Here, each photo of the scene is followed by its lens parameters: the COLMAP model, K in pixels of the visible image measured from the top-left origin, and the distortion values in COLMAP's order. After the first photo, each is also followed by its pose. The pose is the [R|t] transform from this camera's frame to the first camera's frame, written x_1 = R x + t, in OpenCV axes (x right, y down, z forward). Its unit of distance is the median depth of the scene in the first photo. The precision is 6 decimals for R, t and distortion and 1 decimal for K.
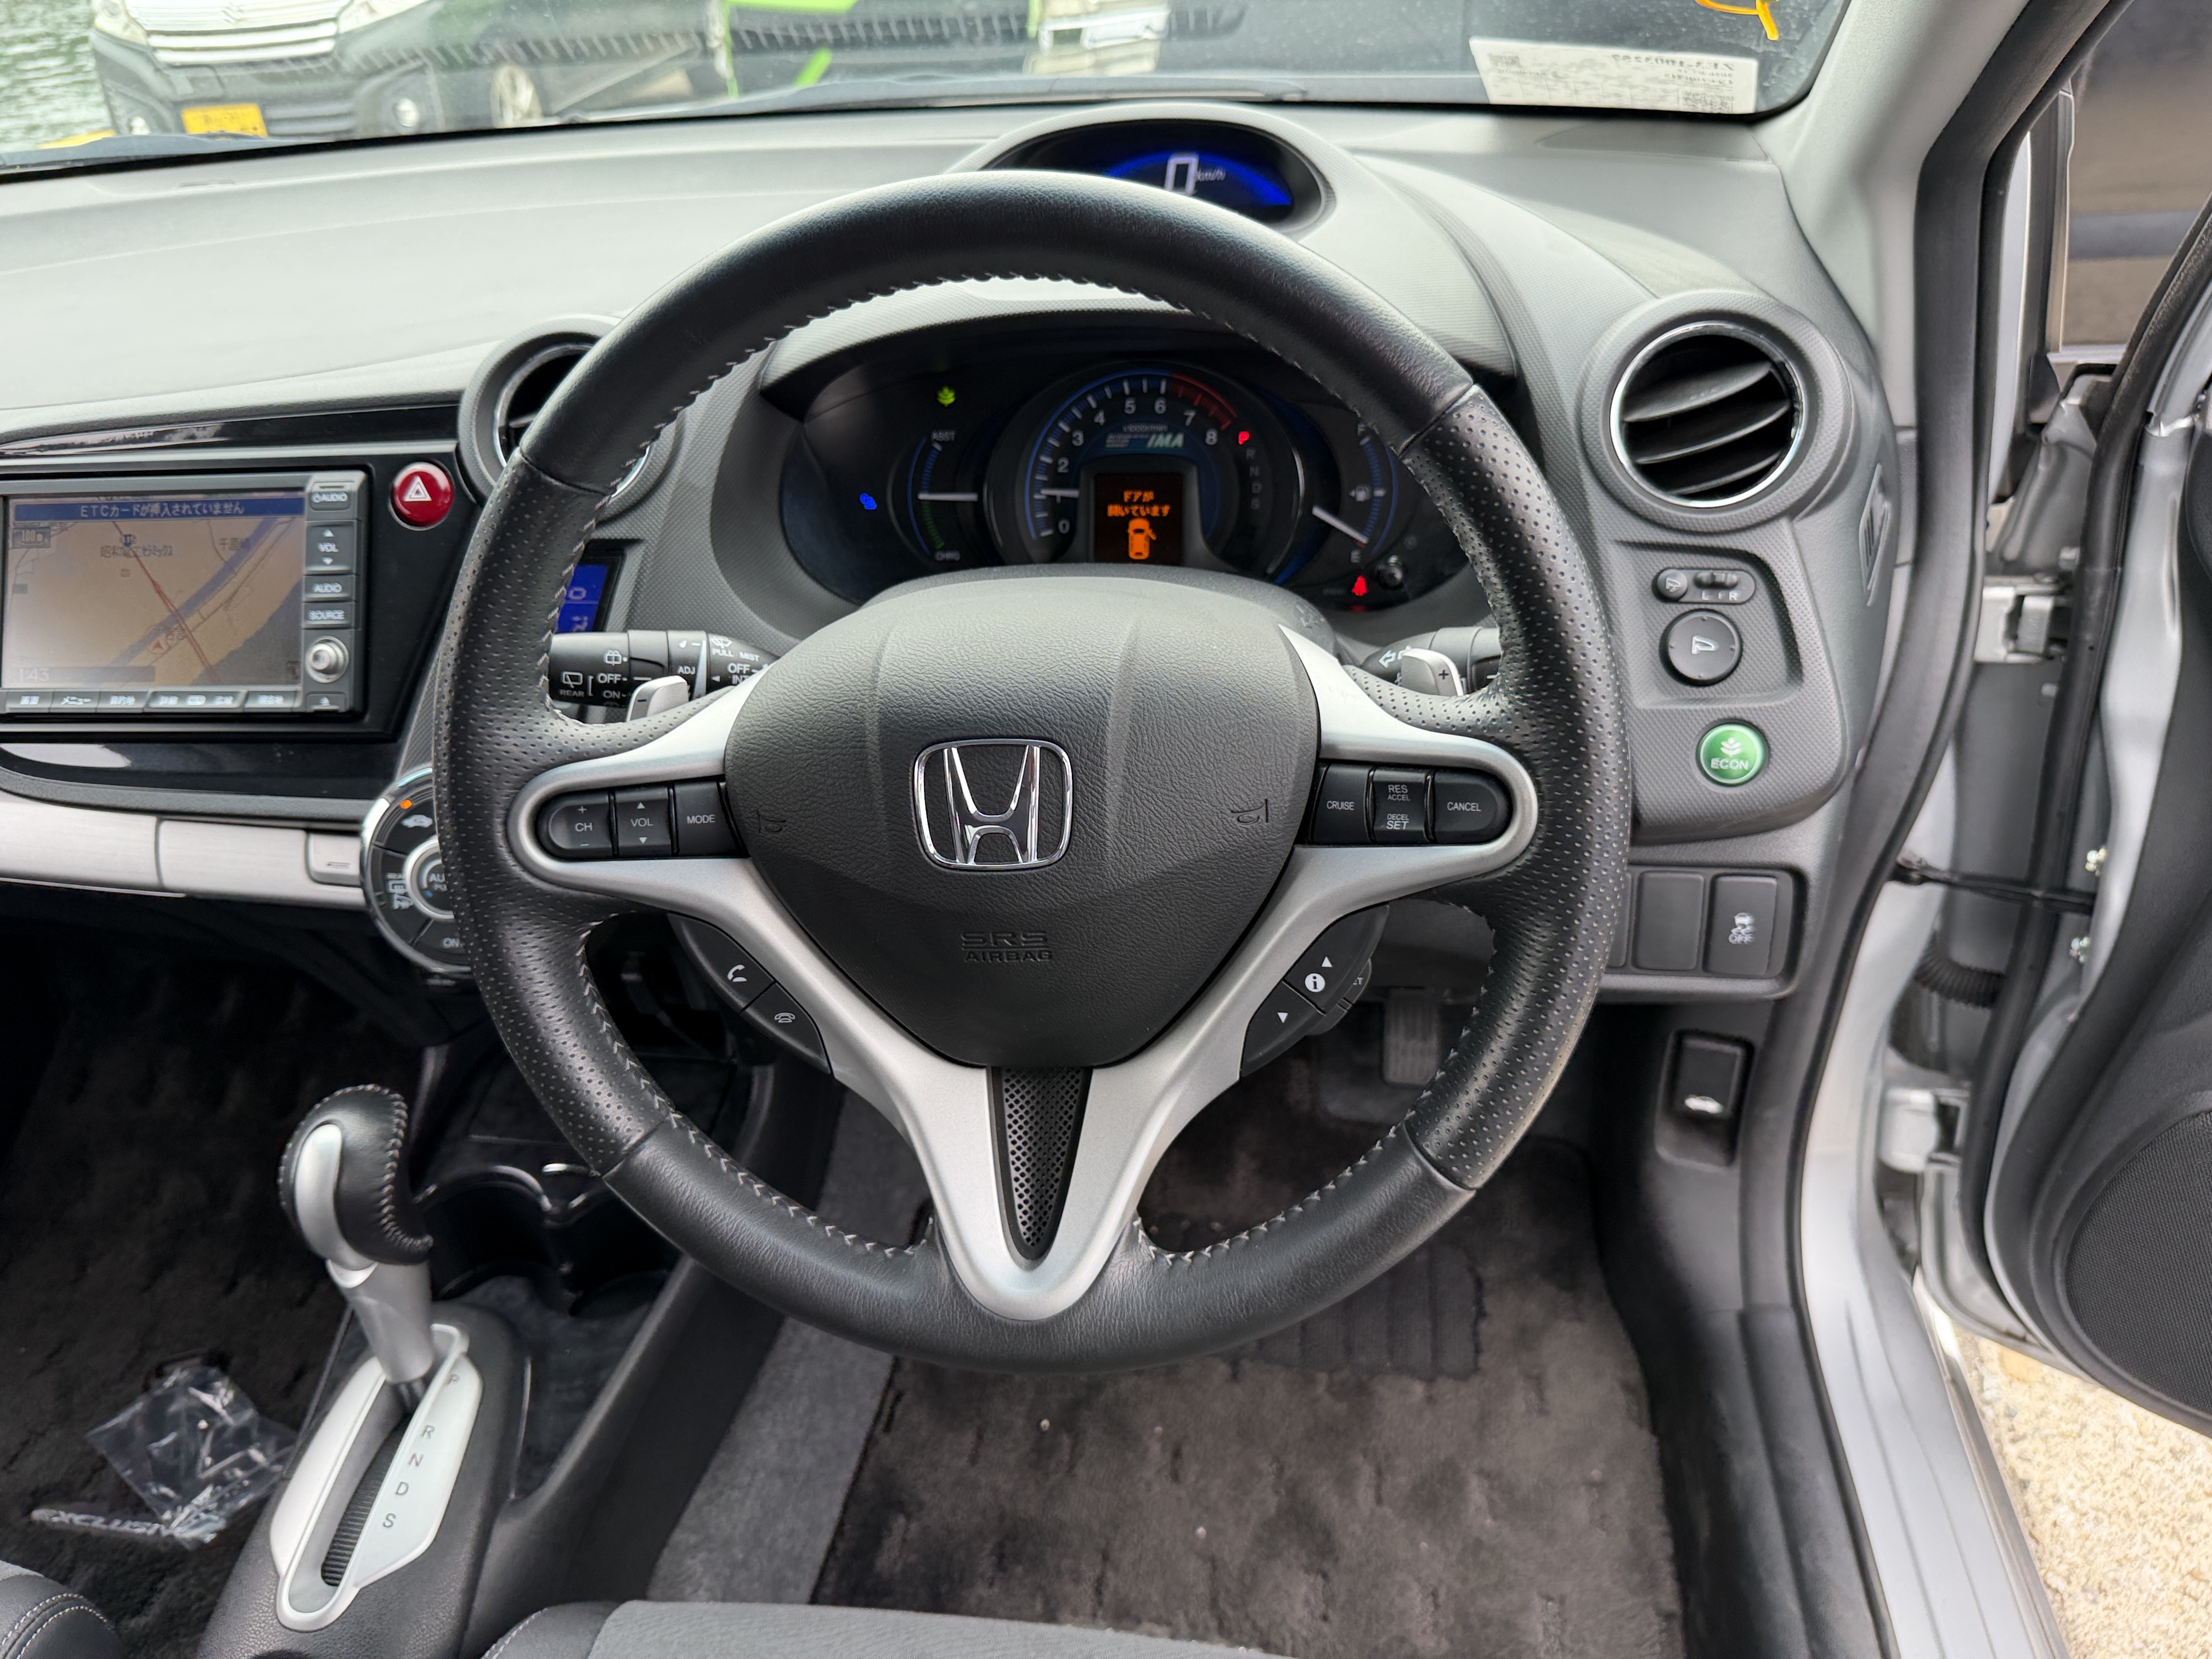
lens RADIAL K [[1557.4, 0, 1105.4], [0, 1557.4, 832.5], [0, 0, 1]] dist [0.028451, -0.007532]
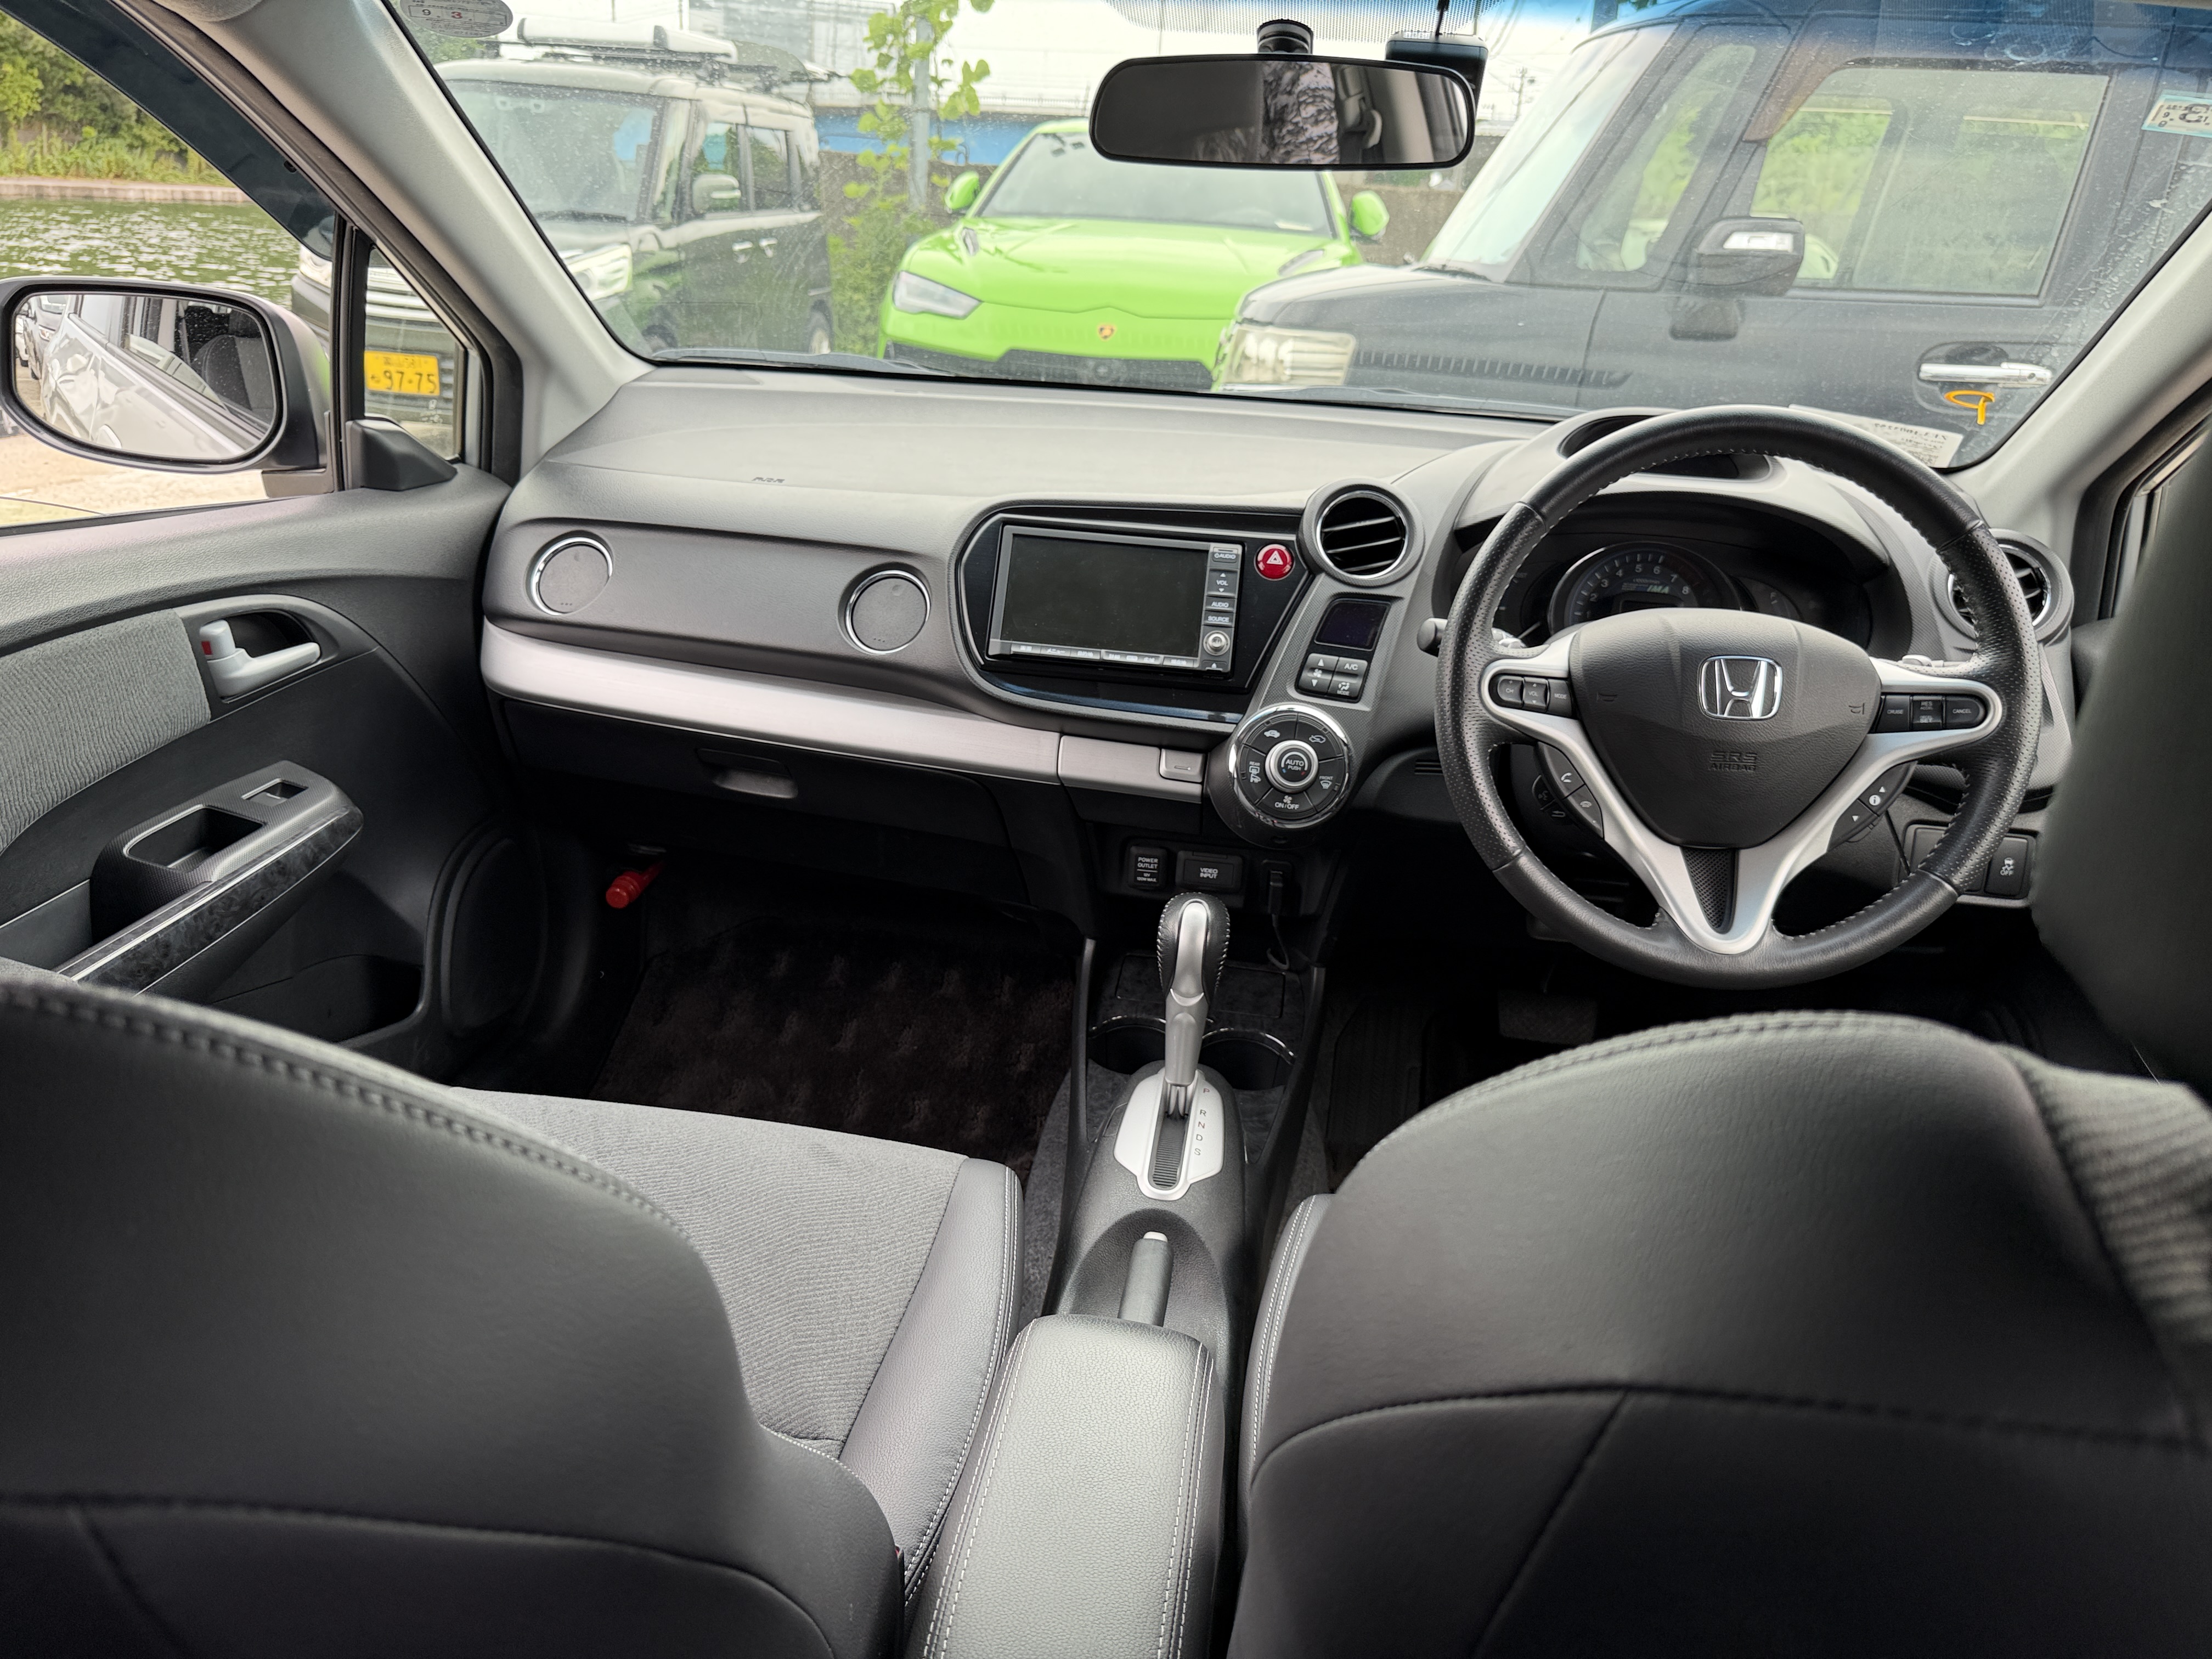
lens RADIAL K [[1557.4, 0, 1109.4], [0, 1557.4, 817.8], [0, 0, 1]] dist [0.028451, -0.007532]
pose [[0.992461, 0.109440, 0.055181, -0.708760], [-0.094985, 0.971310, -0.218026, 0.483661], [-0.077458, 0.211141, 0.974382, -0.664731]]
